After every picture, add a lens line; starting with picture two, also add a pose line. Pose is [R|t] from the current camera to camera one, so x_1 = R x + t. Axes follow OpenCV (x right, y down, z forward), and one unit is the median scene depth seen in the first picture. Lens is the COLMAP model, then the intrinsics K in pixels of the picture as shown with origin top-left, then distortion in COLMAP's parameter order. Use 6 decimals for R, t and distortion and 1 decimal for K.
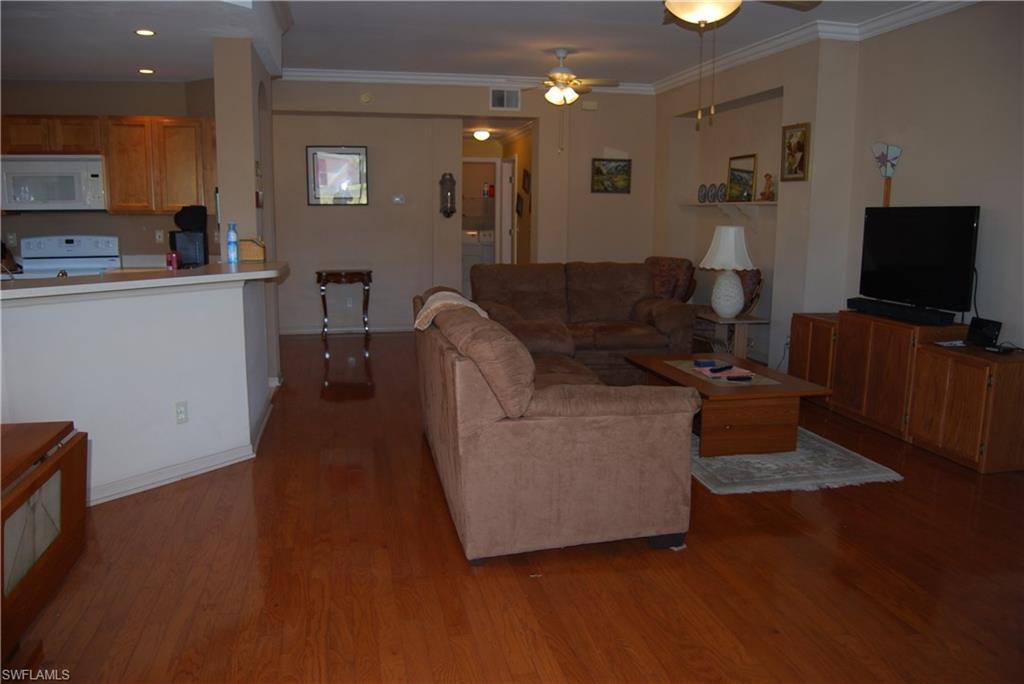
lens RADIAL K [[798.8, 0, 513.3], [0, 798.8, 340.1], [0, 0, 1]] dist [-0.089013, 0.032381]
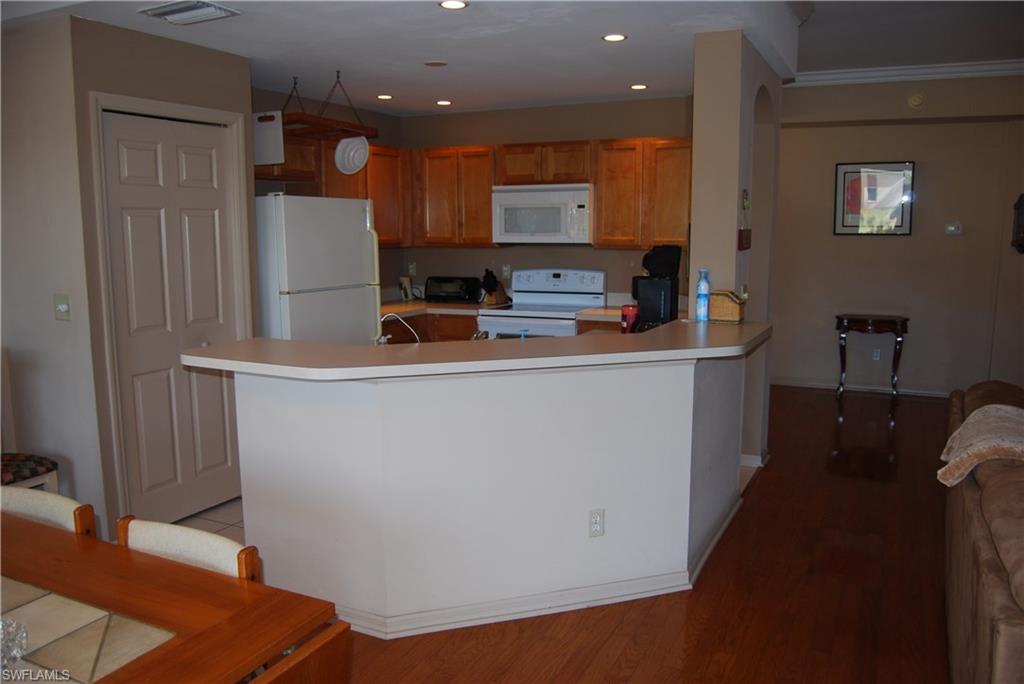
lens RADIAL K [[798.8, 0, 514.6], [0, 798.8, 346.0], [0, 0, 1]] dist [-0.089013, 0.032381]
pose [[0.789244, 0.082007, -0.608580, -0.016674], [-0.089145, 0.995845, 0.018583, -0.057408], [0.607575, 0.039586, 0.793275, 0.213455]]
